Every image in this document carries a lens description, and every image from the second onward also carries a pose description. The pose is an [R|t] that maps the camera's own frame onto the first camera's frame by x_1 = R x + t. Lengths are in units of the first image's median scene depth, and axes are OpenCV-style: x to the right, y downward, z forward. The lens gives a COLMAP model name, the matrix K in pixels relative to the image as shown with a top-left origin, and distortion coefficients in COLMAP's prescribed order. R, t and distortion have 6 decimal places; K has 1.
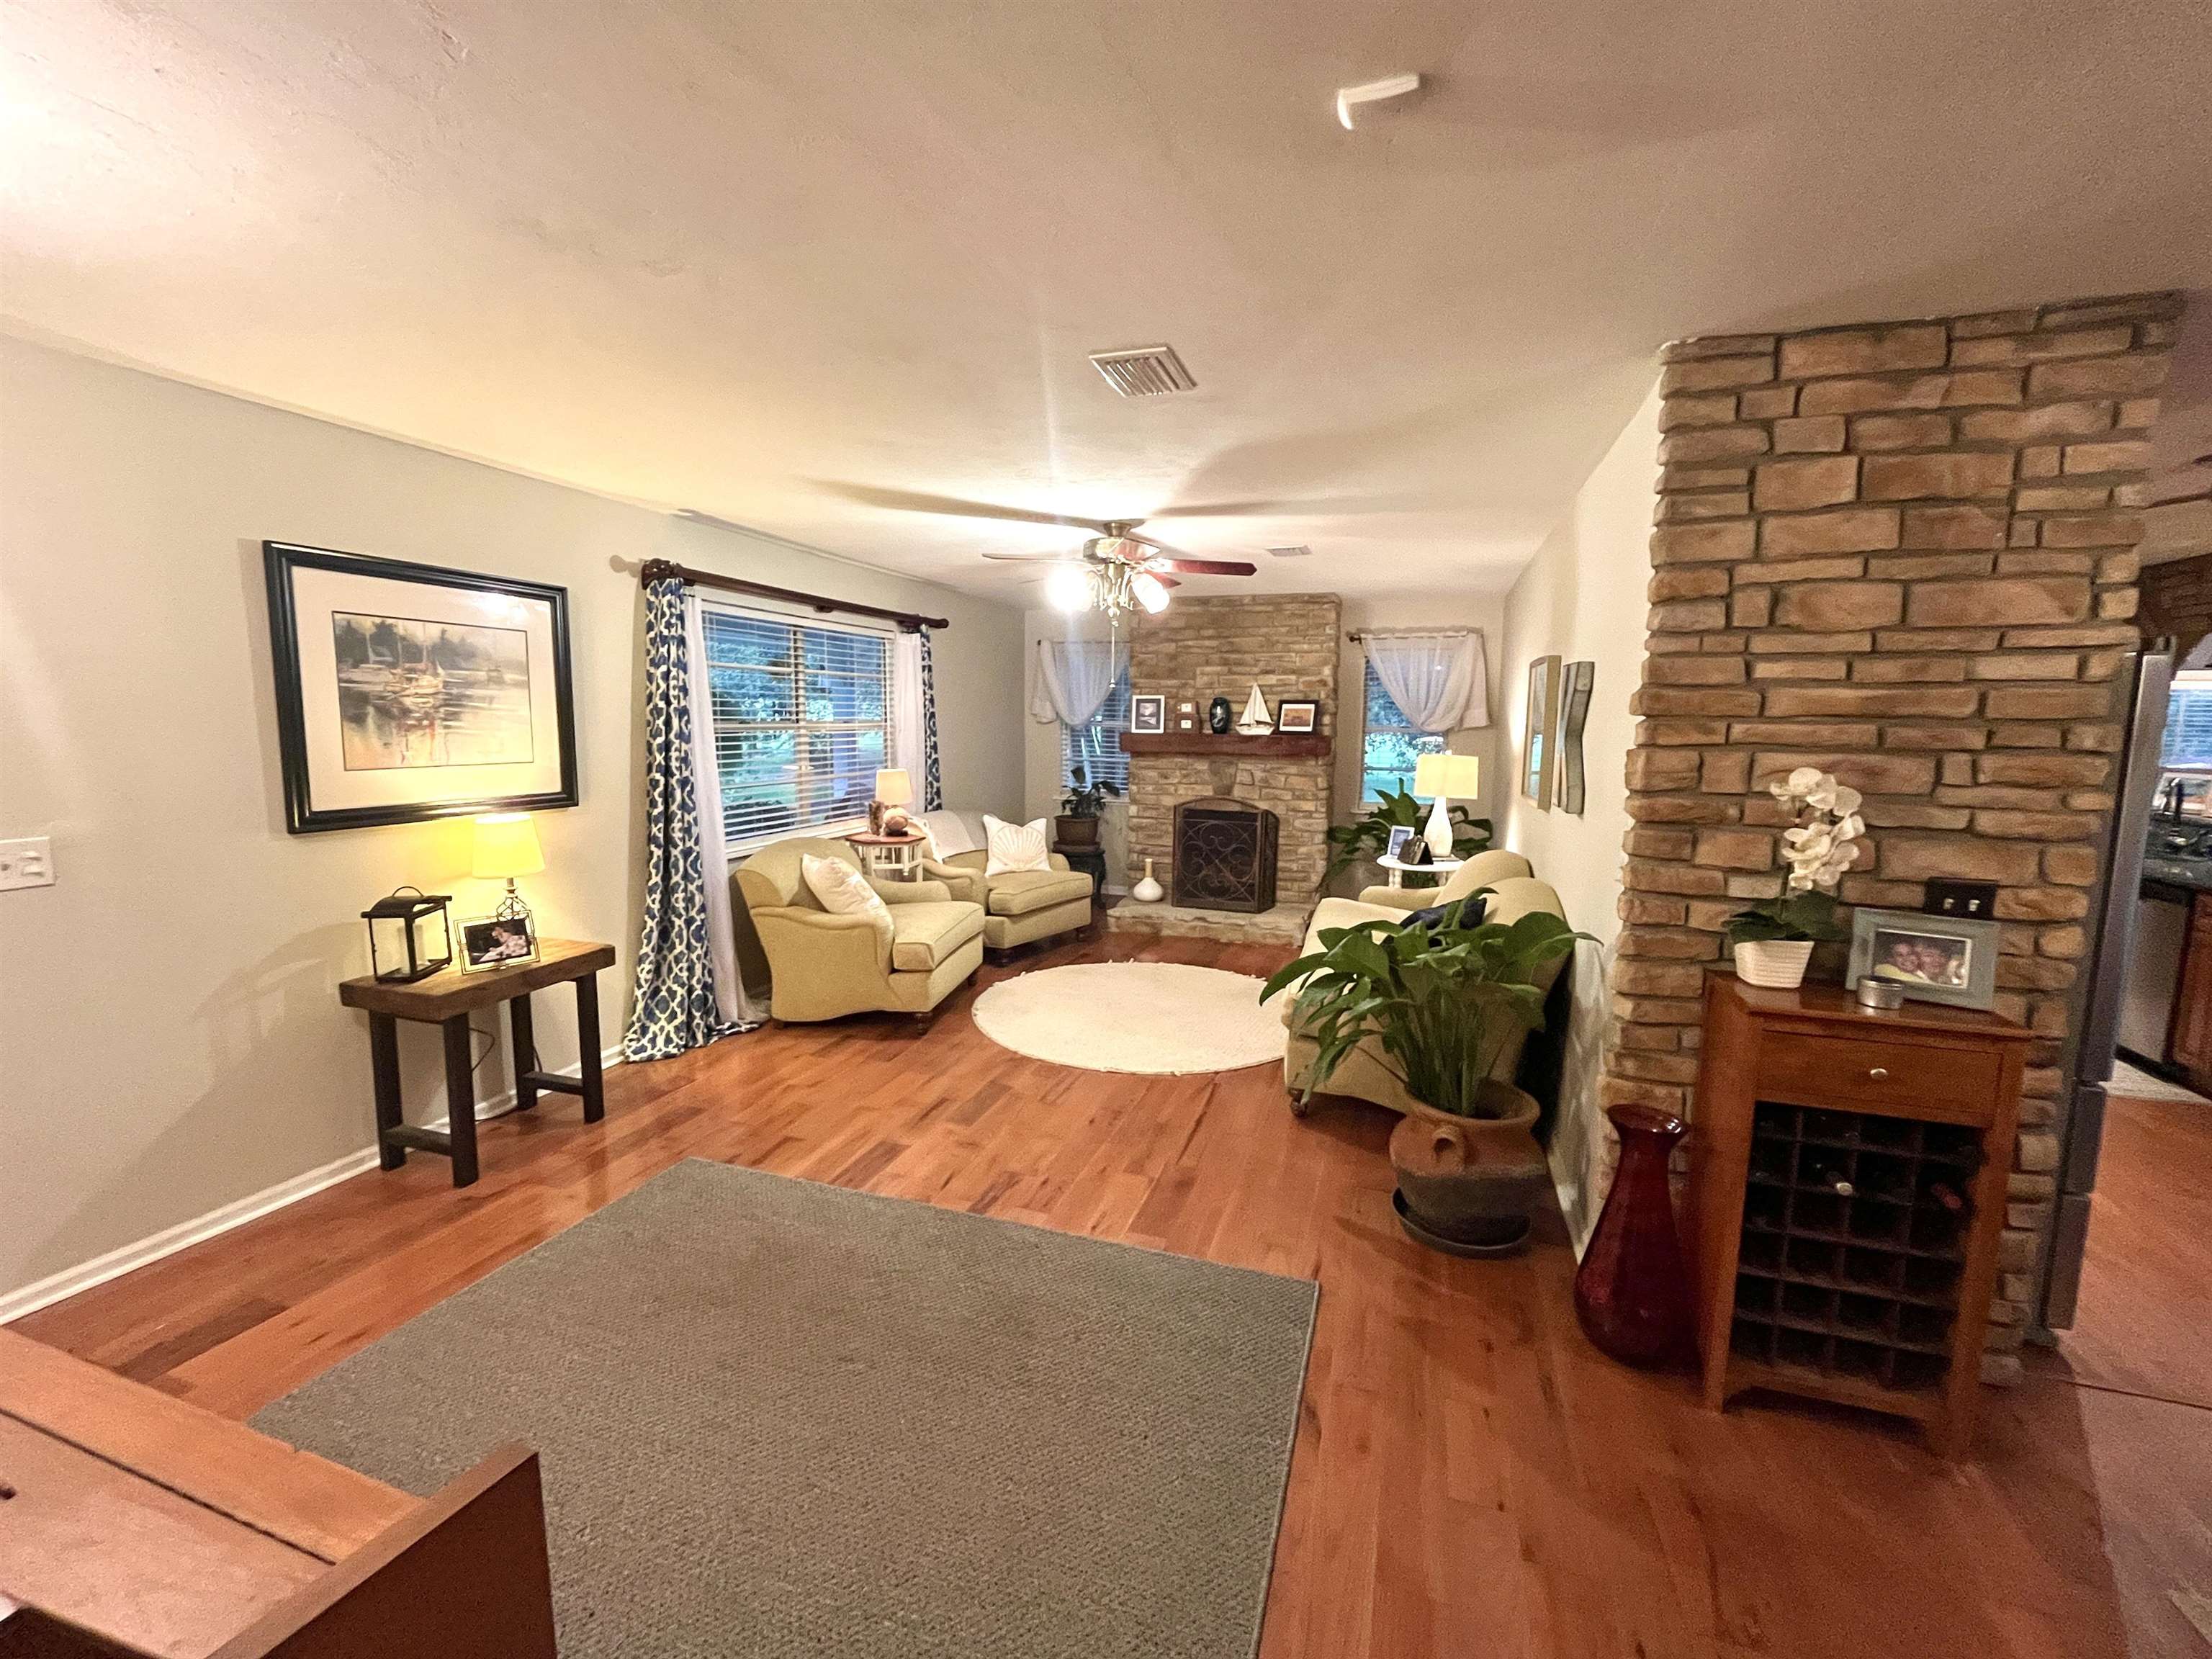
lens RADIAL K [[909.0, 0, 1111.0], [0, 909.0, 826.8], [0, 0, 1]] dist [-0.001552, -0.000109]
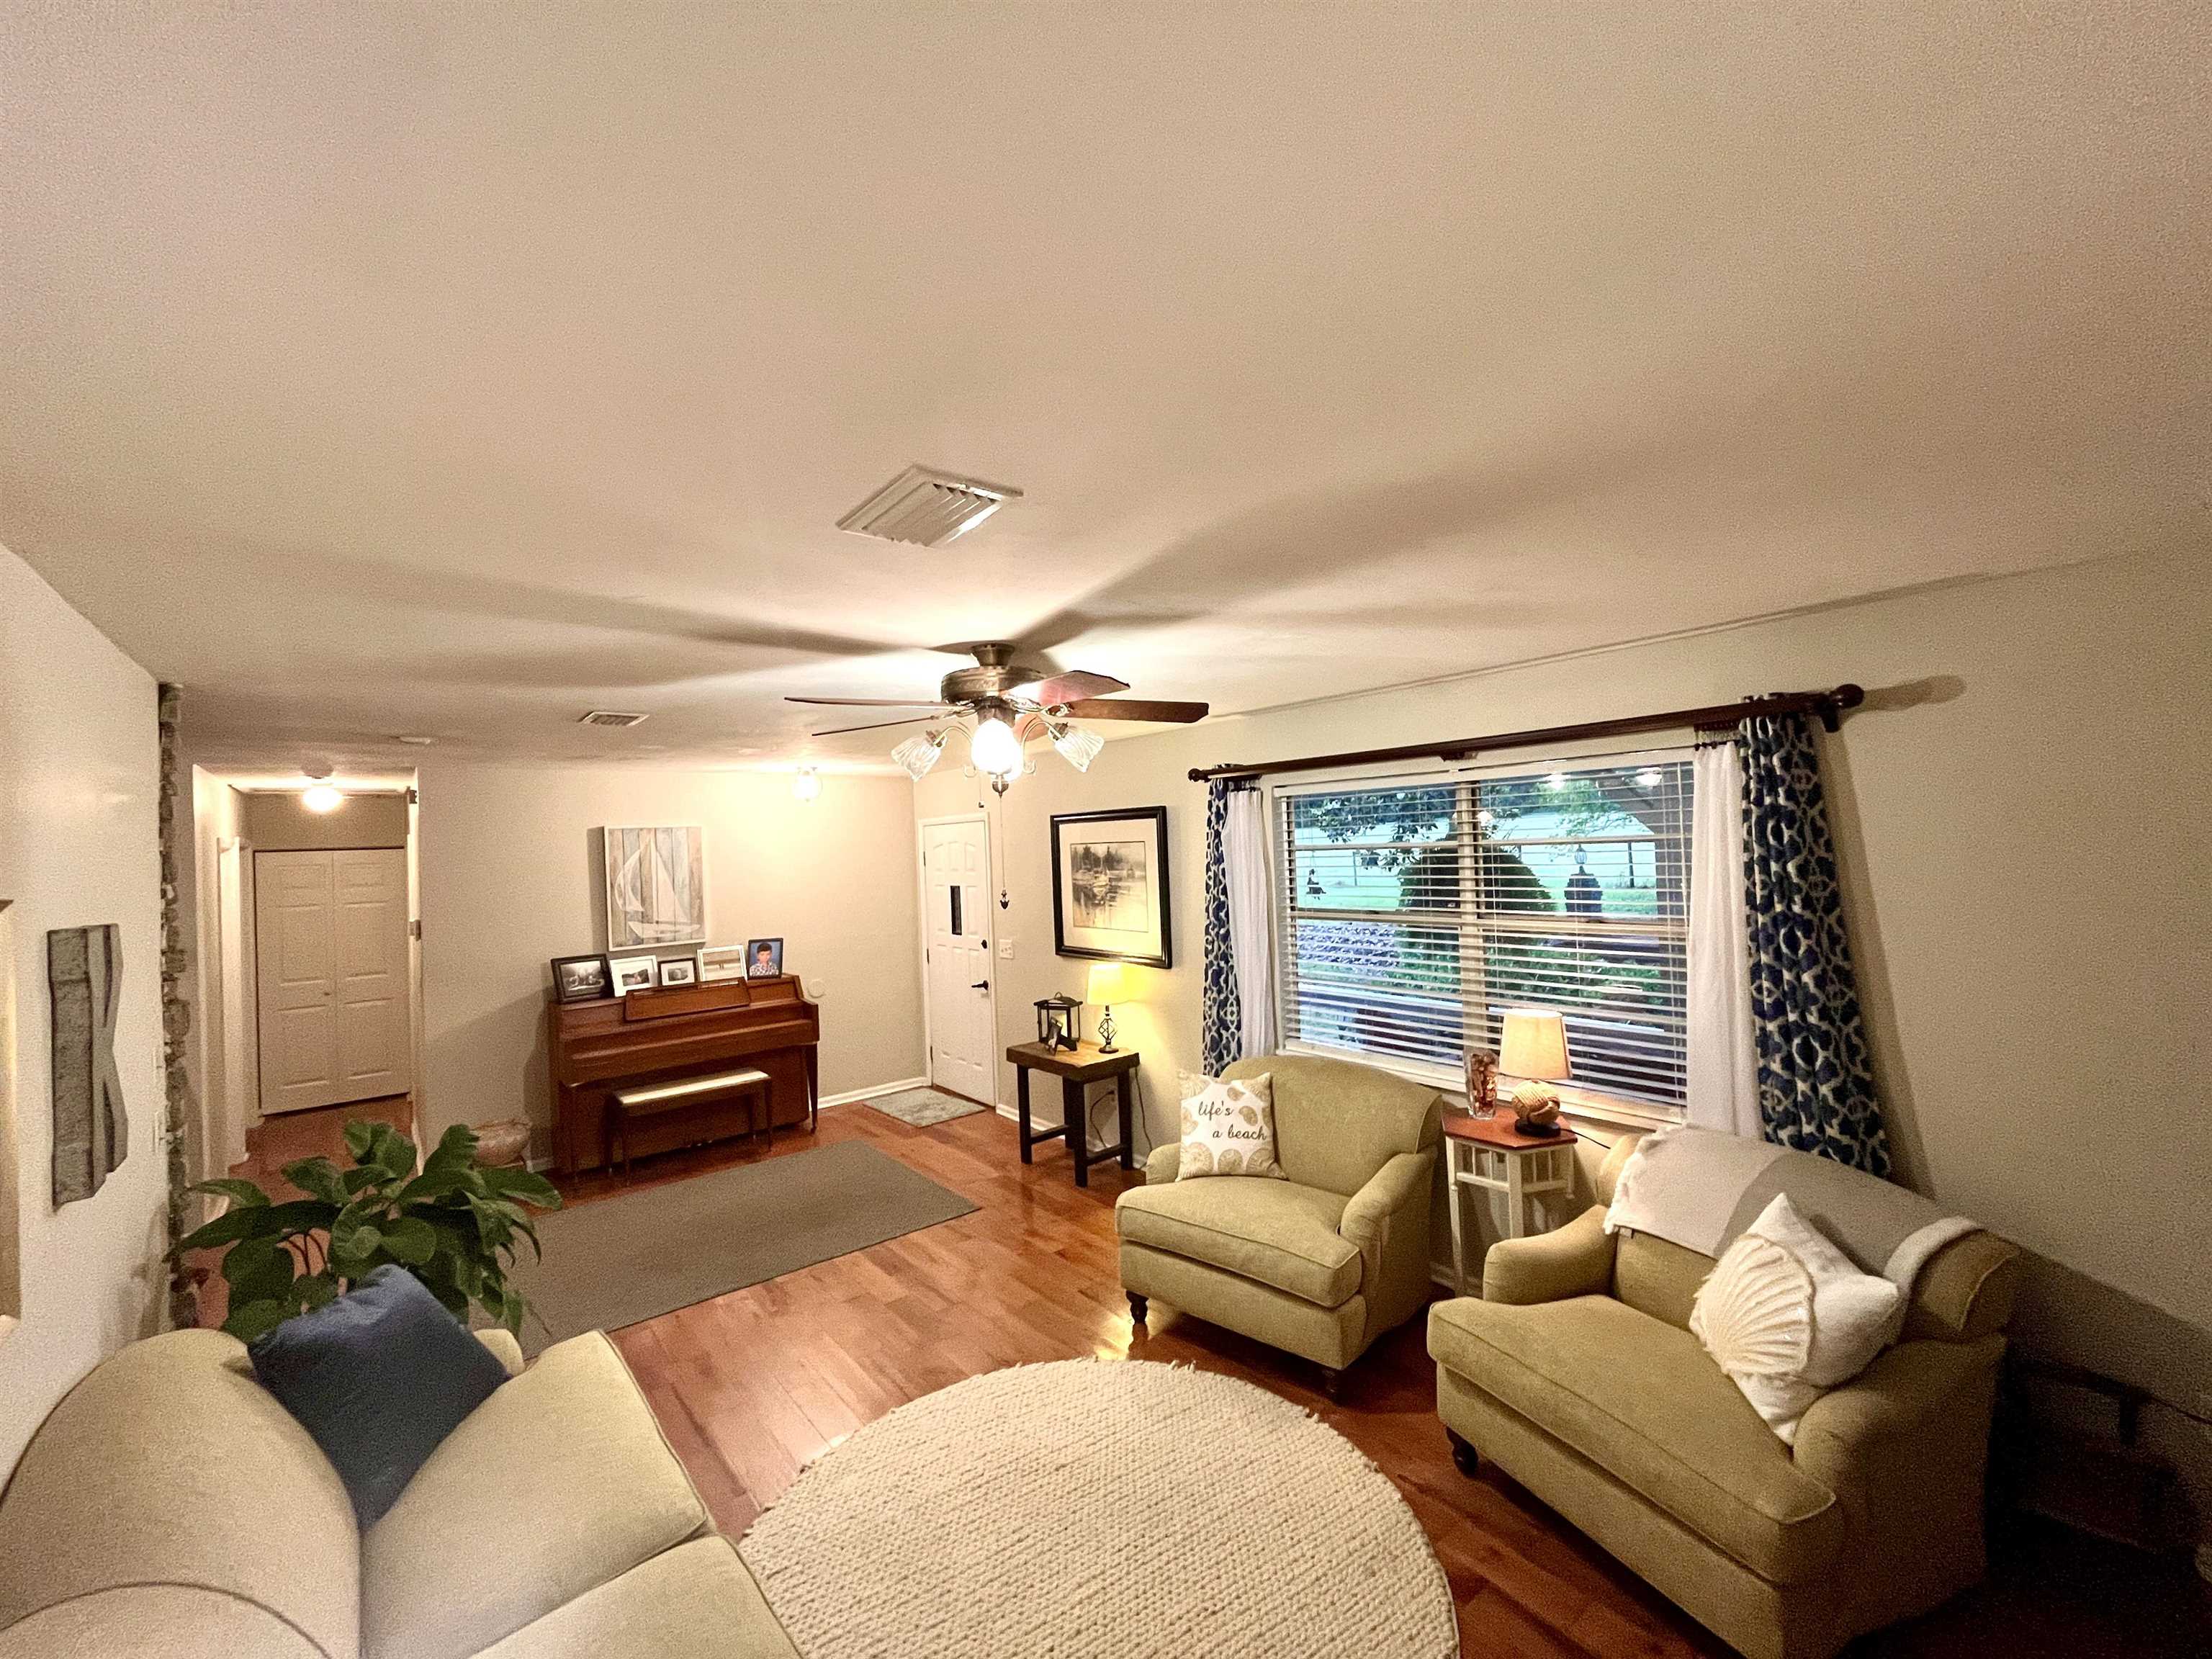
lens RADIAL K [[909.0, 0, 1106.8], [0, 909.0, 834.6], [0, 0, 1]] dist [-0.001552, -0.000109]
pose [[-0.519511, -0.007626, -0.854430, 0.674596], [-0.075708, 0.996438, 0.037138, -0.298311], [0.851103, 0.083981, -0.518238, 1.838878]]
